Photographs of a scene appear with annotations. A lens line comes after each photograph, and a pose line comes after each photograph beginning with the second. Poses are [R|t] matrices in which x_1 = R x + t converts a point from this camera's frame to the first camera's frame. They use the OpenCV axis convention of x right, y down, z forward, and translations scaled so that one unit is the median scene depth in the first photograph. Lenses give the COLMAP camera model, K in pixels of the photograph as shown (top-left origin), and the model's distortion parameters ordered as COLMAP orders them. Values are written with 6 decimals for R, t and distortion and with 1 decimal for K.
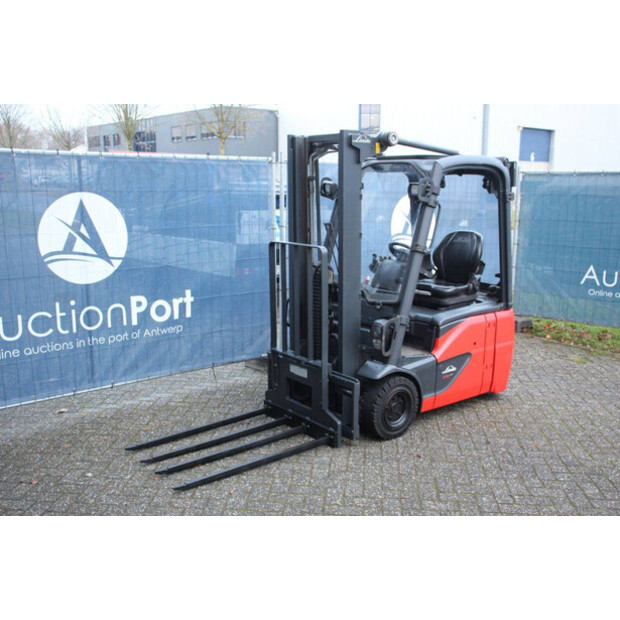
lens RADIAL K [[636.5, 0, 313.3], [0, 636.5, 307.9], [0, 0, 1]] dist [-0.054826, 0.000000]
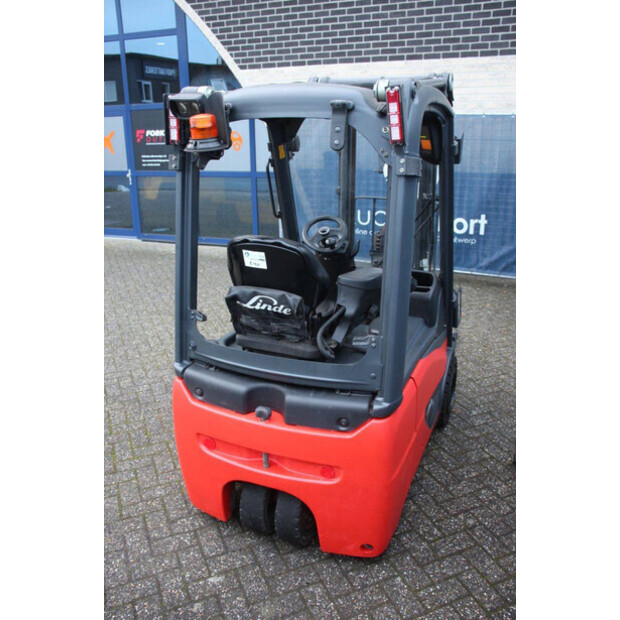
lens RADIAL K [[548.8, 0, 301.1], [0, 548.8, 310.2], [0, 0, 1]] dist [-0.116667, 0.067948]
pose [[-0.889960, 0.146008, -0.432034, 0.464694], [-0.083338, 0.879339, 0.468847, -0.312976], [0.448360, 0.453260, -0.770408, 1.559416]]
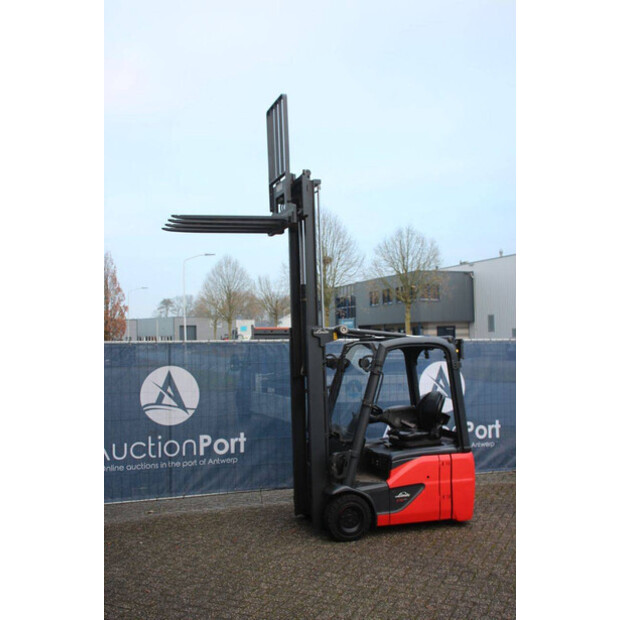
lens RADIAL K [[679.1, 0, 307.8], [0, 679.1, 312.5], [0, 0, 1]] dist [-0.030267, 0.000000]
pose [[0.942819, -0.037417, -0.331199, 0.524745], [-0.042272, 0.972231, -0.230172, 0.061722], [0.330614, 0.231011, 0.915056, -0.467420]]
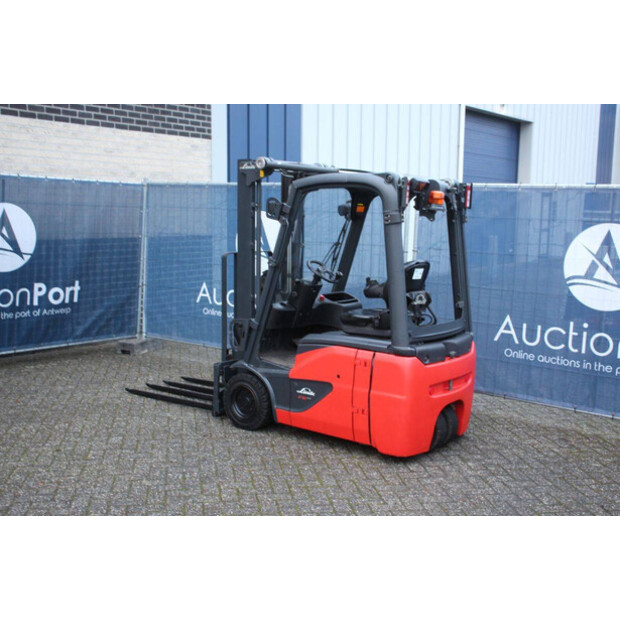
lens RADIAL K [[794.6, 0, 312.7], [0, 794.6, 310.5], [0, 0, 1]] dist [0.032548, 0.000000]
pose [[0.243709, 0.120173, -0.962374, 1.413317], [-0.207526, 0.975772, 0.069293, -0.114357], [0.947385, 0.182830, 0.262744, 0.683902]]
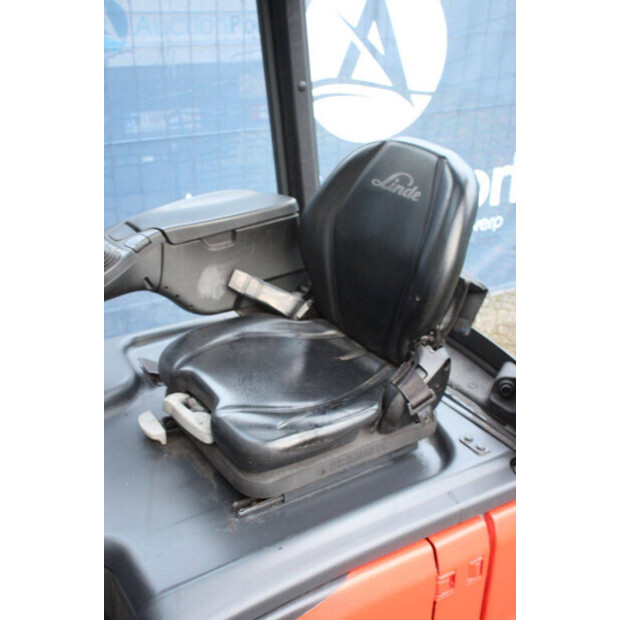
lens RADIAL K [[816.5, 0, 308.8], [0, 816.5, 312.8], [0, 0, 1]] dist [0.045201, 0.000000]
pose [[0.991779, 0.070191, -0.106996, 0.268312], [-0.041060, 0.966482, 0.253431, -0.156798], [0.121198, -0.246955, 0.961418, 0.777600]]
